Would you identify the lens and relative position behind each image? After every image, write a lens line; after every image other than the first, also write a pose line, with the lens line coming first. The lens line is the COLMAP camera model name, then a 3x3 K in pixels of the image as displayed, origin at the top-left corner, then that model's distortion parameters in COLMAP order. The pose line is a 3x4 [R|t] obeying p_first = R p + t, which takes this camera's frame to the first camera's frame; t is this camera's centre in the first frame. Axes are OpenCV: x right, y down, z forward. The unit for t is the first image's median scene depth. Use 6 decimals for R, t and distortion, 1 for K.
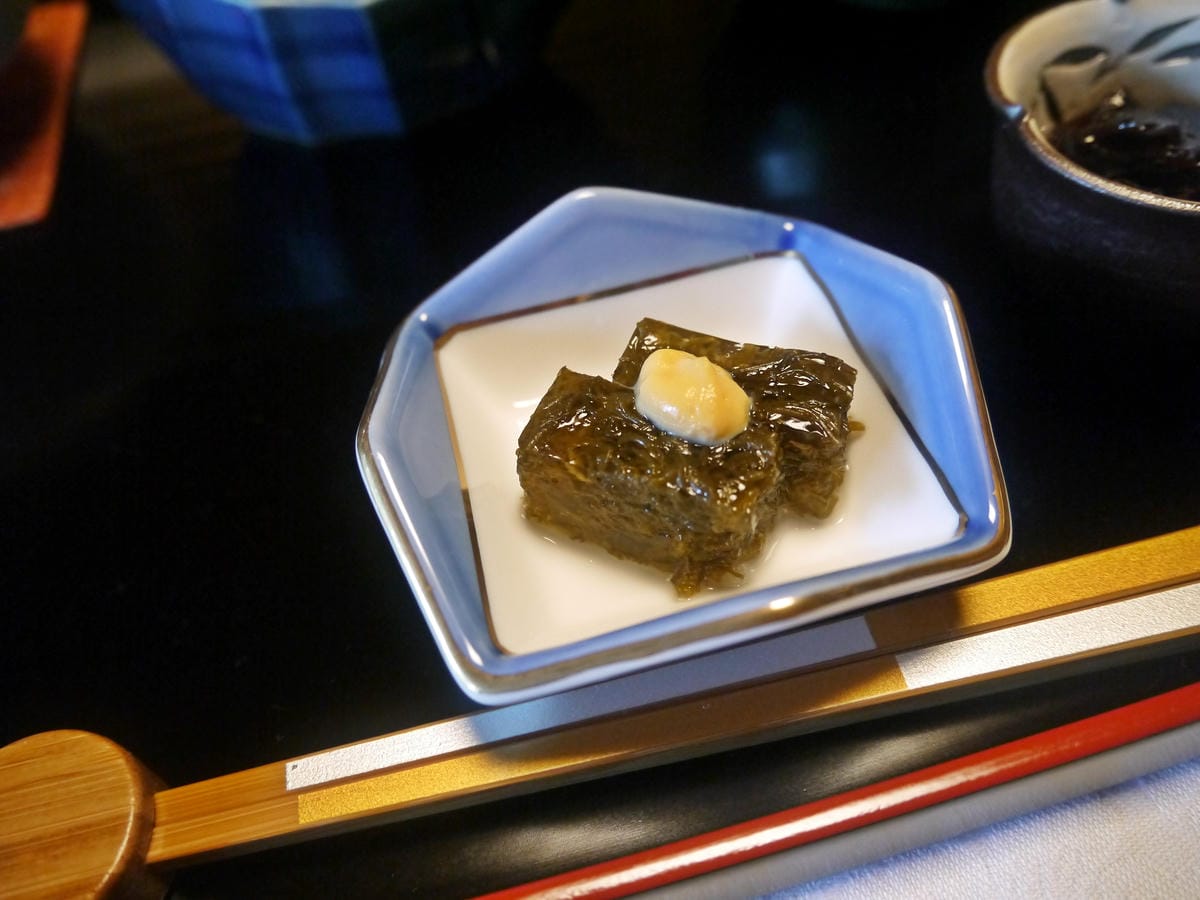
lens RADIAL K [[1018.2, 0, 601.6], [0, 1018.2, 450.4], [0, 0, 1]] dist [-0.027771, 0.009761]
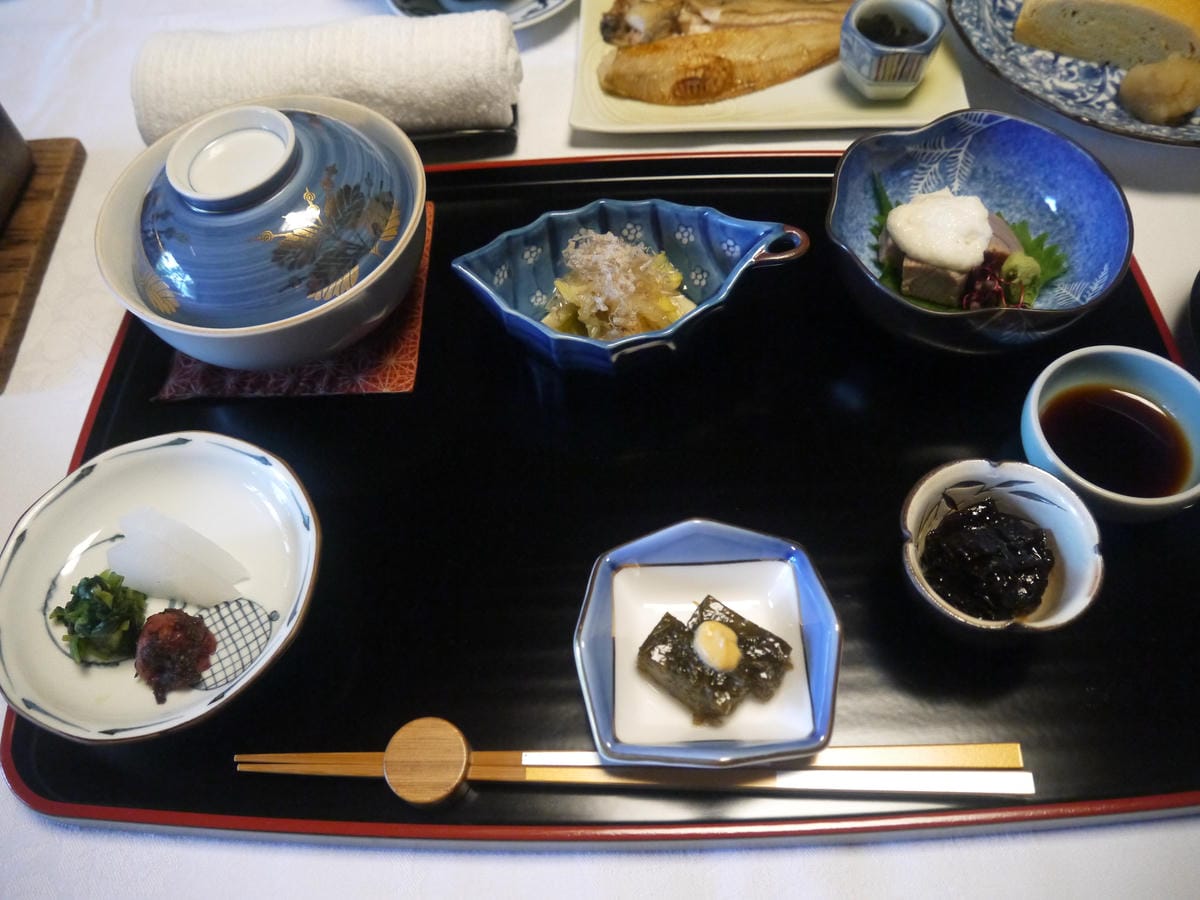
lens RADIAL K [[1018.2, 0, 607.3], [0, 1018.2, 451.4], [0, 0, 1]] dist [-0.027771, 0.009761]
pose [[0.972129, 0.213700, -0.096424, -0.027052], [-0.196548, 0.967068, 0.161702, -0.792251], [0.127804, -0.138243, 0.982118, -1.231360]]
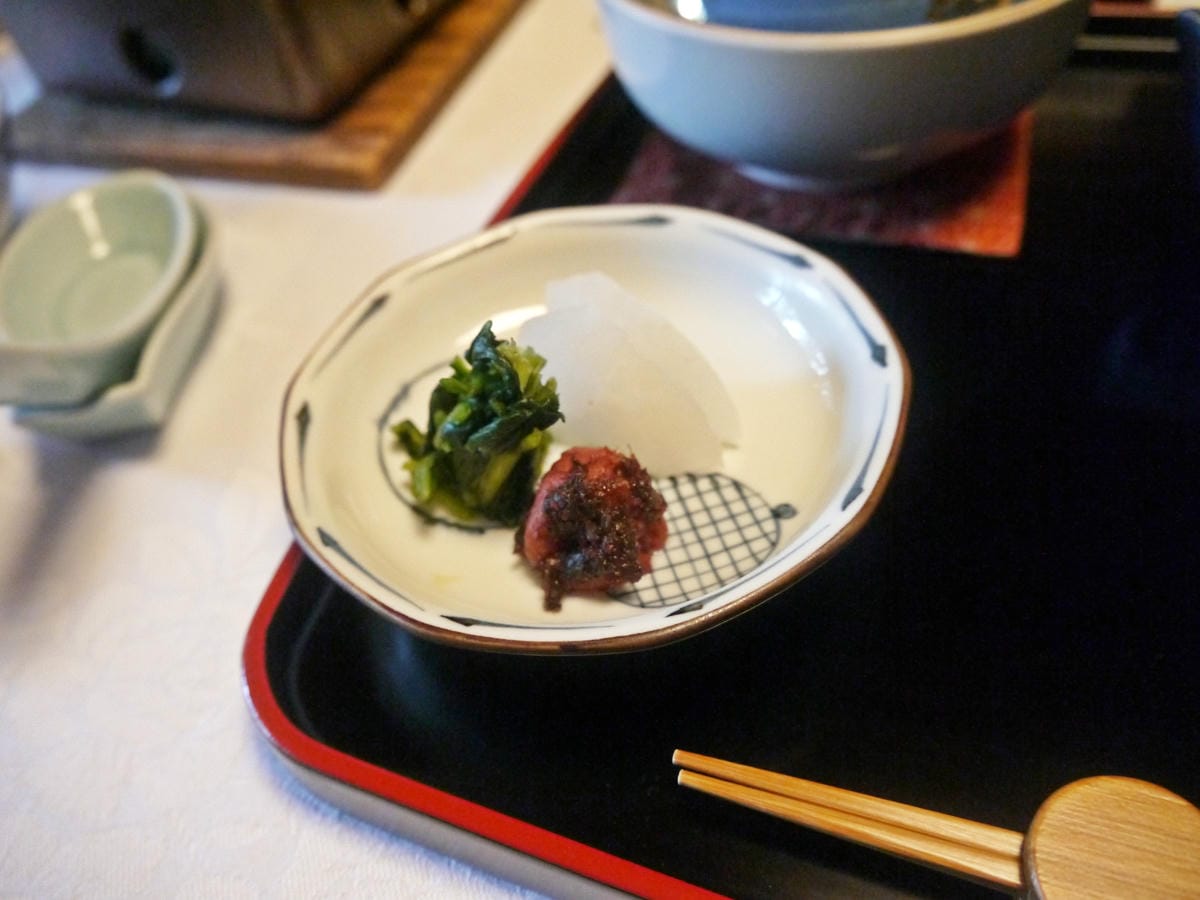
lens RADIAL K [[1018.2, 0, 589.0], [0, 1018.2, 447.6], [0, 0, 1]] dist [-0.027771, 0.009761]
pose [[0.842731, 0.371838, -0.389282, -0.716068], [-0.380484, 0.922971, 0.057929, 0.108820], [0.380836, 0.099297, 0.919295, -0.221558]]
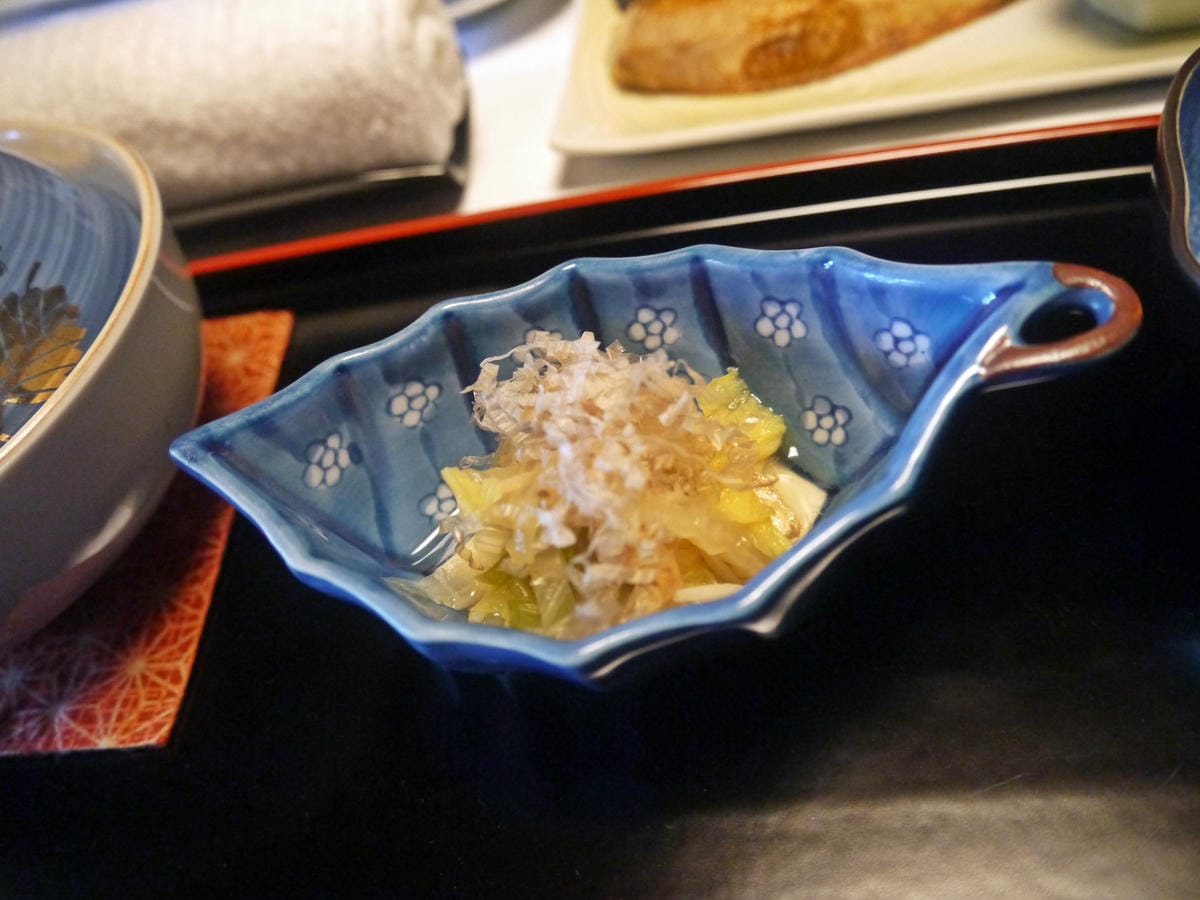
lens RADIAL K [[1018.2, 0, 610.4], [0, 1018.2, 449.7], [0, 0, 1]] dist [-0.027771, 0.009761]
pose [[0.961175, 0.124389, -0.246313, -0.106309], [-0.112470, 0.991723, 0.061938, -0.871071], [0.251979, -0.031830, 0.967209, 0.559366]]
